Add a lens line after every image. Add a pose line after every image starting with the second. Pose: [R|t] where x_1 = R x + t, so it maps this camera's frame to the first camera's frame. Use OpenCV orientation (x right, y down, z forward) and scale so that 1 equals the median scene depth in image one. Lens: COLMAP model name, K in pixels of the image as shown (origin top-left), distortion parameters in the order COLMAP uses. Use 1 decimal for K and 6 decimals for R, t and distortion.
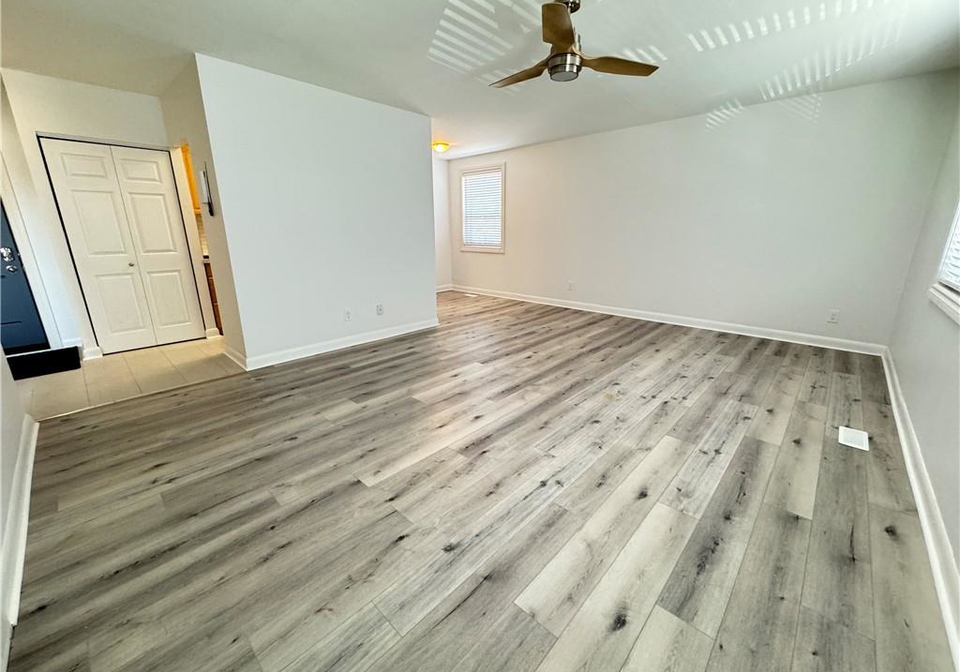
lens RADIAL K [[381.8, 0, 478.9], [0, 381.8, 336.4], [0, 0, 1]] dist [0.000019, 0.000192]
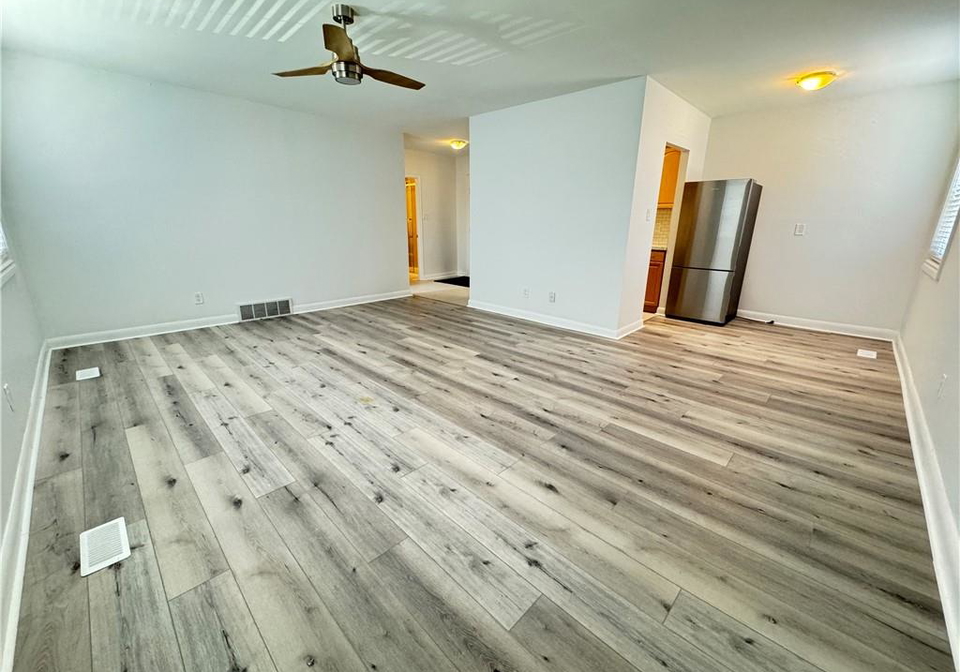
lens RADIAL K [[381.8, 0, 478.9], [0, 381.8, 336.4], [0, 0, 1]] dist [0.000019, 0.000192]
pose [[-0.019612, 0.290498, -0.956675, 1.217728], [-0.280106, 0.916943, 0.284175, -0.332557], [0.959769, 0.273543, 0.063386, 1.207176]]
